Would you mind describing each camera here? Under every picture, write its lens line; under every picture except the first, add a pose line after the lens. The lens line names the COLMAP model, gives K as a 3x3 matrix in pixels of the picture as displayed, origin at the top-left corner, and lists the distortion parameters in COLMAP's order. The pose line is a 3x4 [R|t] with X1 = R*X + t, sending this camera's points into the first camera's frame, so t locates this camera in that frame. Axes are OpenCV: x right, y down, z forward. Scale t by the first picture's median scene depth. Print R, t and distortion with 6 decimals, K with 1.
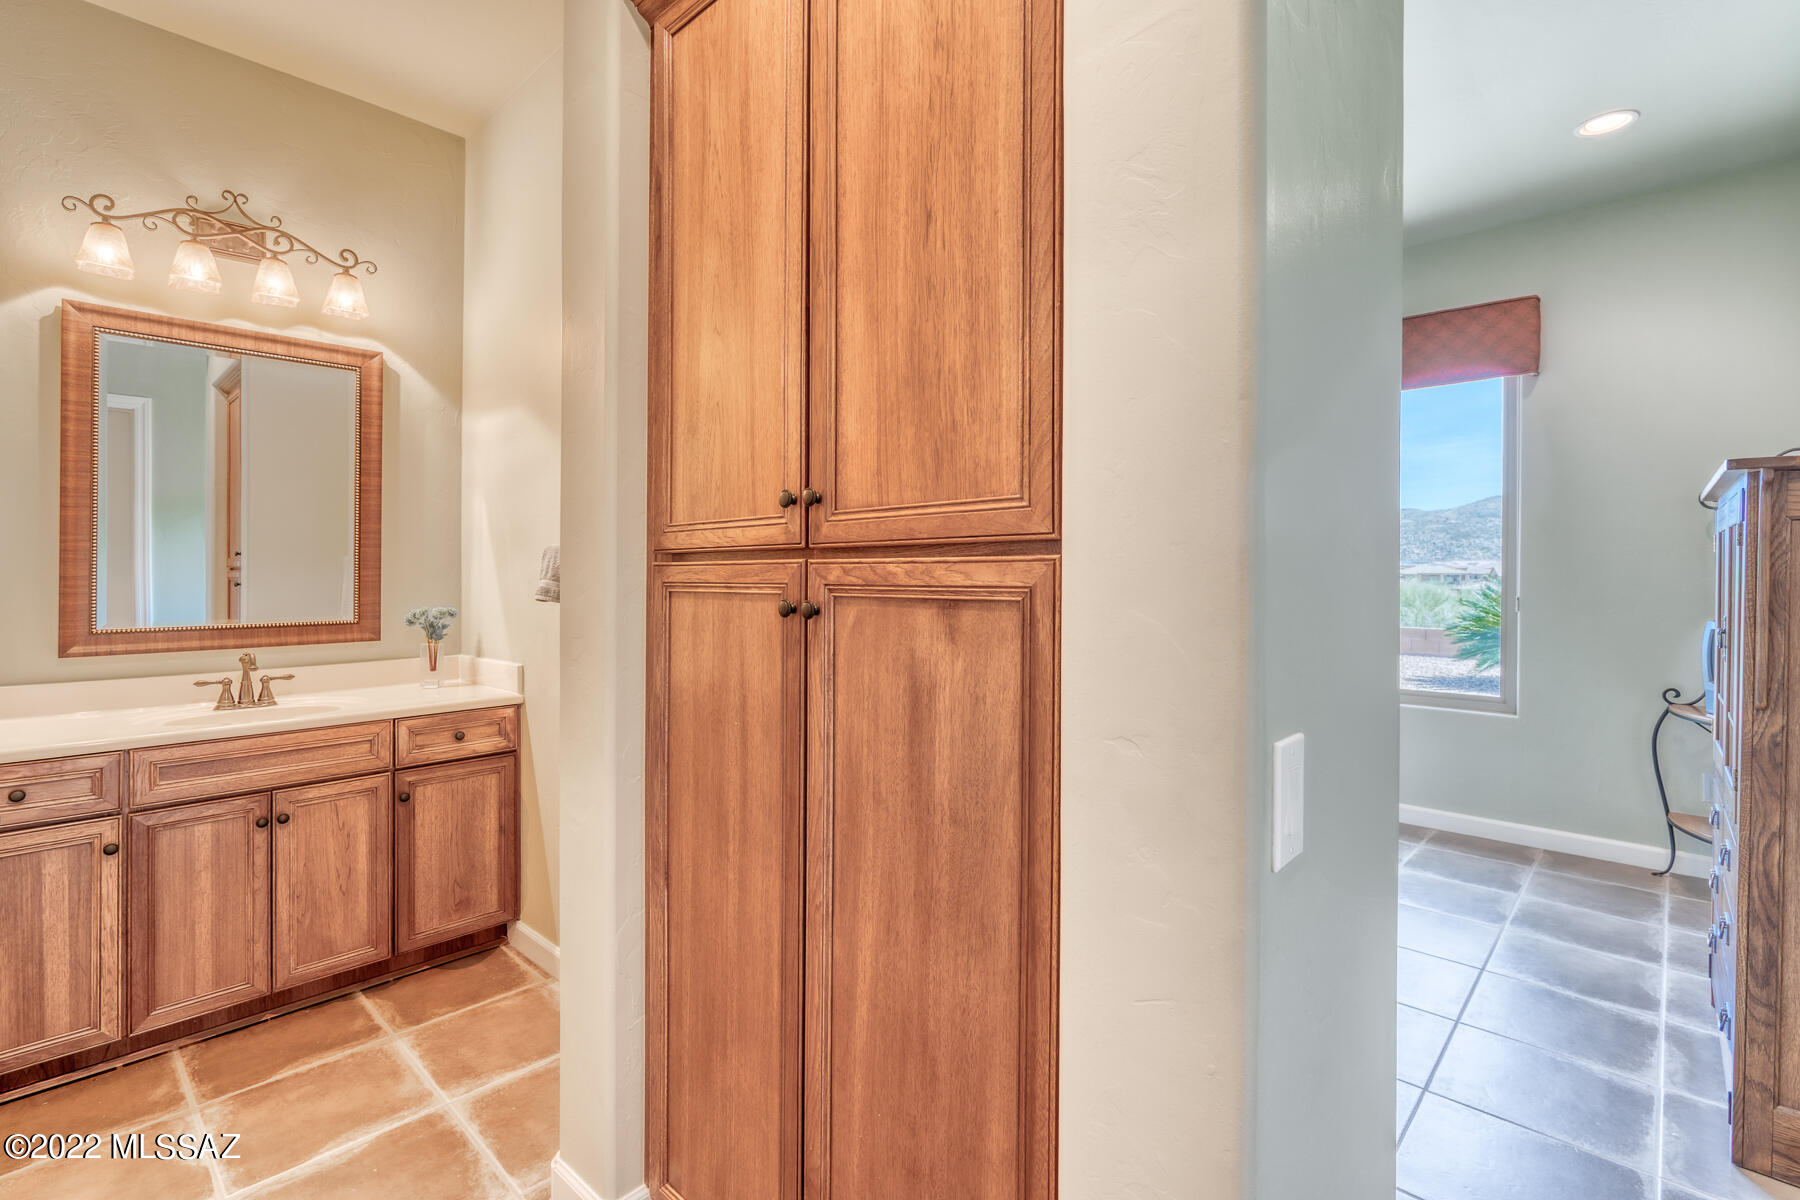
lens RADIAL K [[822.7, 0, 897.6], [0, 822.7, 588.1], [0, 0, 1]] dist [-0.003650, 0.001622]
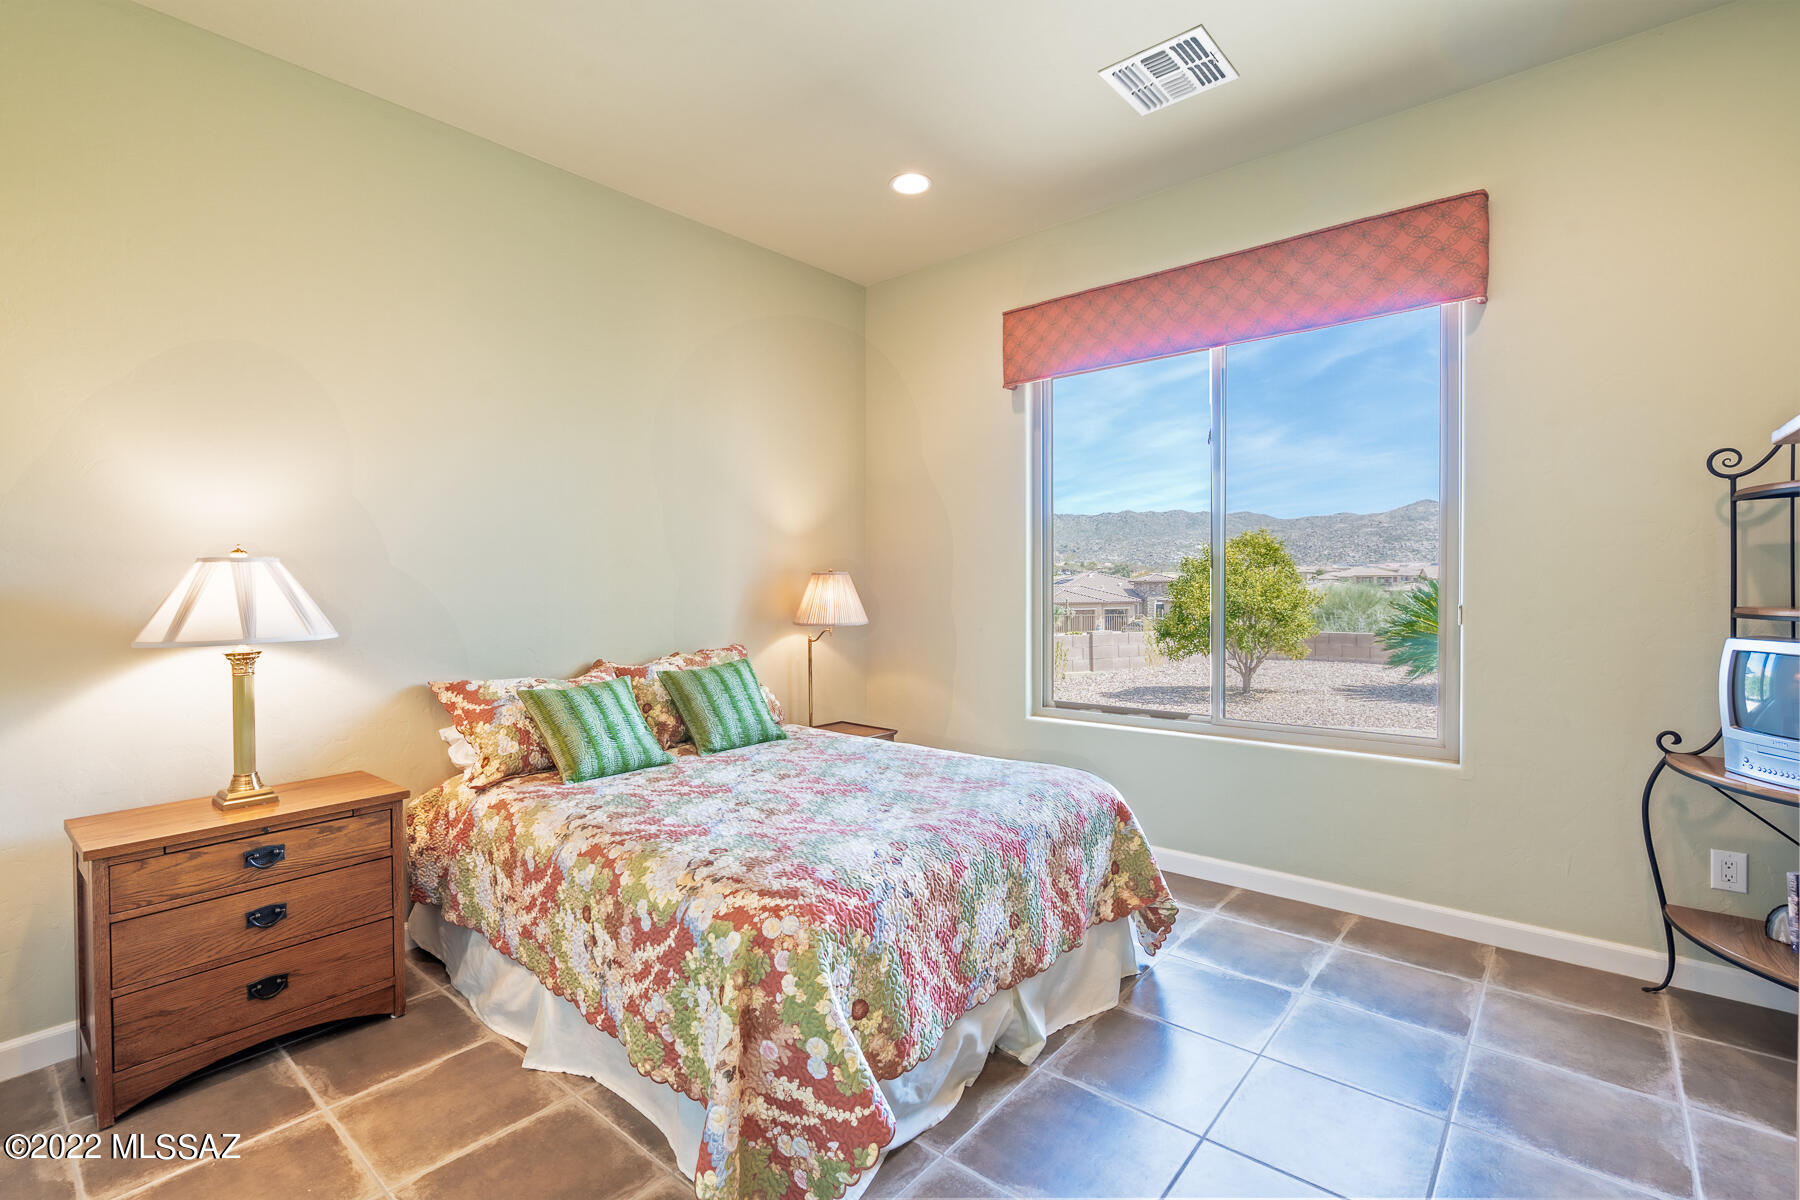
lens RADIAL K [[822.7, 0, 901.4], [0, 822.7, 598.0], [0, 0, 1]] dist [-0.003650, 0.001622]
pose [[0.998064, -0.009251, 0.061502, 0.387388], [0.008947, 0.999946, 0.005224, -0.006291], [-0.061547, -0.004664, 0.998093, 0.547673]]
